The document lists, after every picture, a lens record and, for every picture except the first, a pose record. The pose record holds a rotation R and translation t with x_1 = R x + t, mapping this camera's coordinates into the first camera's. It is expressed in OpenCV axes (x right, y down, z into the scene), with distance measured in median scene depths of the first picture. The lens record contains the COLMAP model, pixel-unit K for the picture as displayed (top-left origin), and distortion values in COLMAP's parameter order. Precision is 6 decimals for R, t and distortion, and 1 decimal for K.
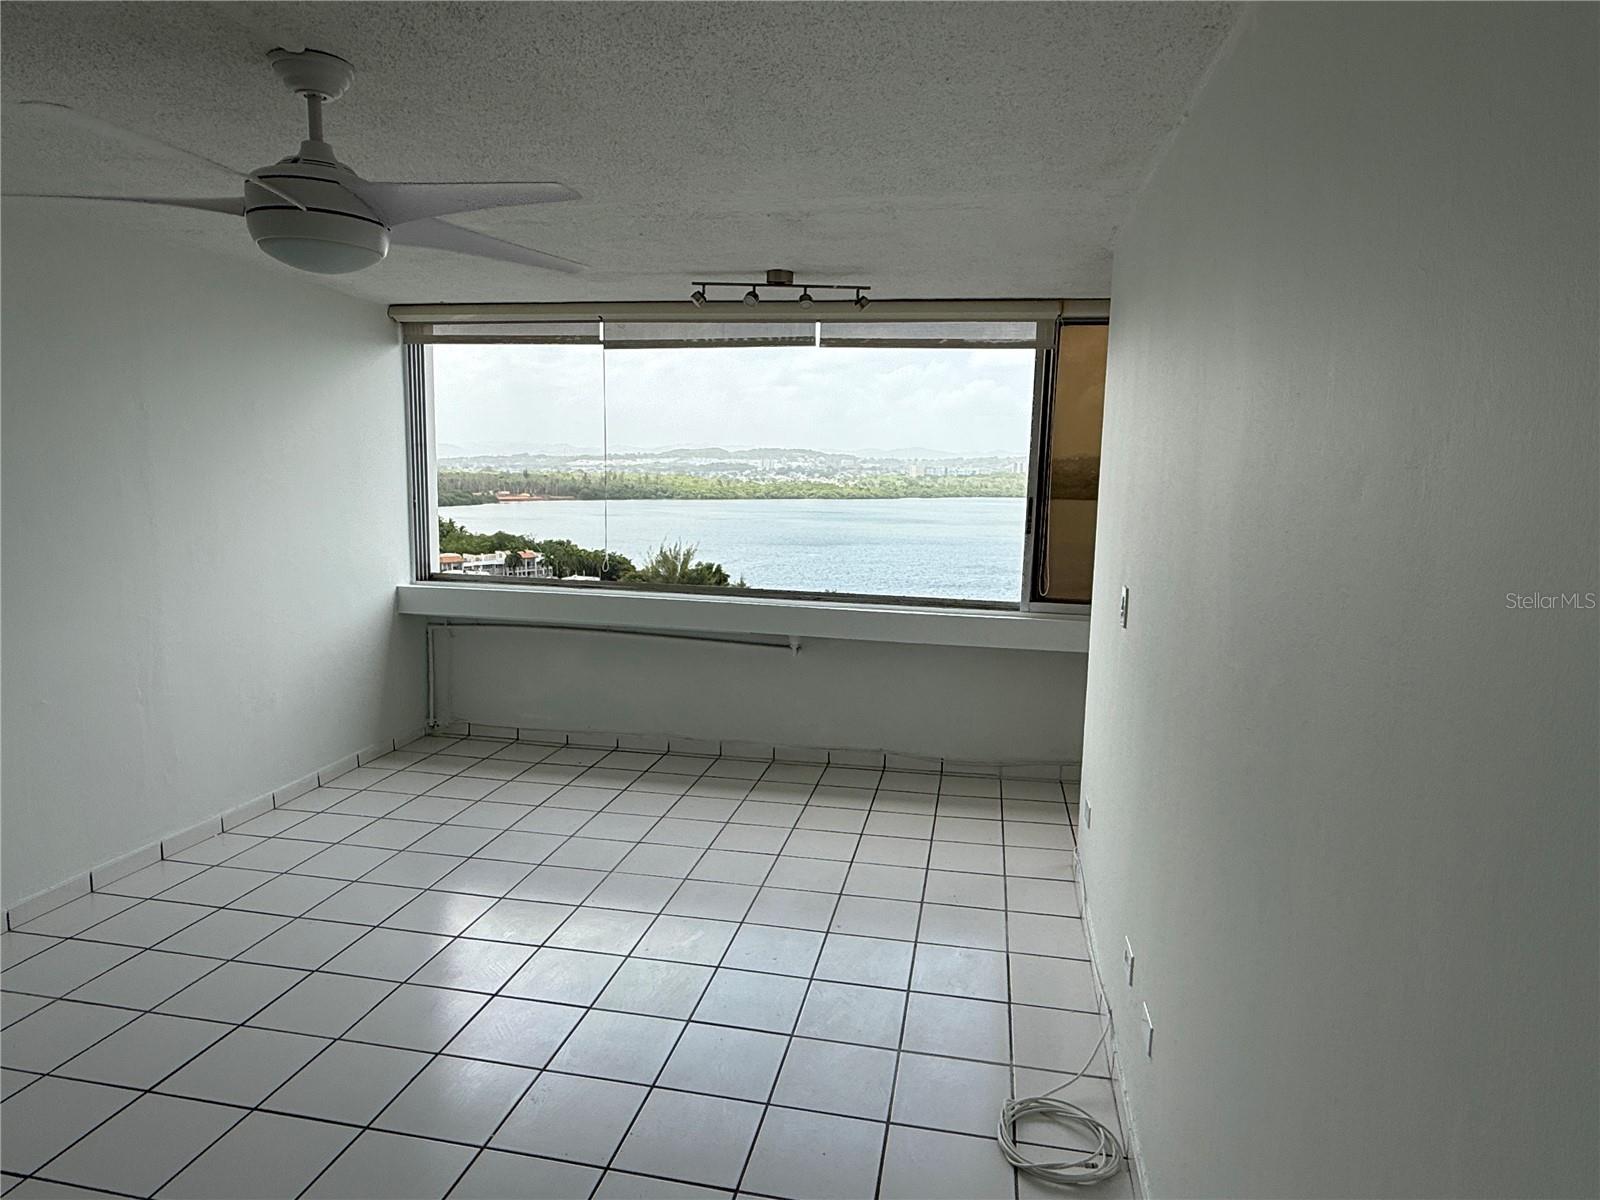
lens RADIAL K [[955.2, 0, 801.7], [0, 955.2, 602.3], [0, 0, 1]] dist [0.004209, 0.000003]
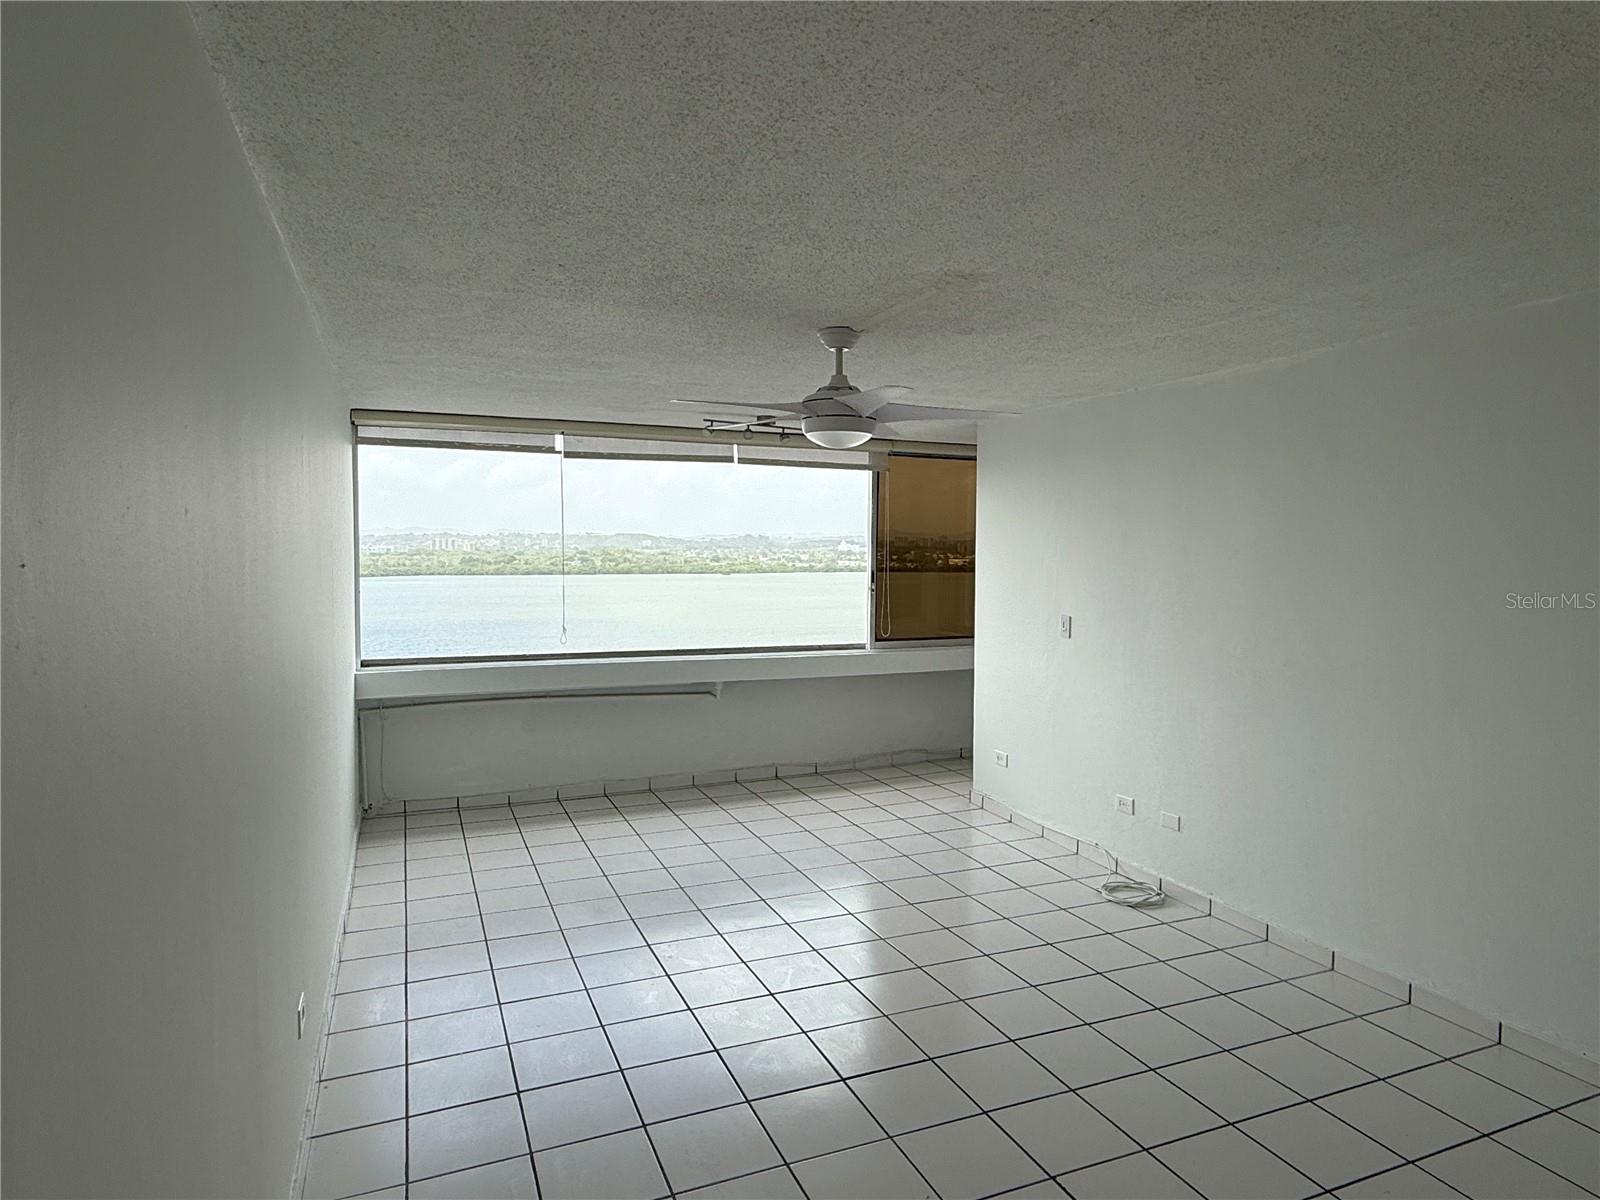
lens RADIAL K [[955.2, 0, 798.8], [0, 955.2, 603.3], [0, 0, 1]] dist [0.004209, 0.000003]
pose [[0.836184, -0.048400, 0.546310, -0.652318], [0.090495, 0.994621, -0.050395, 0.004026], [-0.540932, 0.091577, 0.836066, -0.154148]]
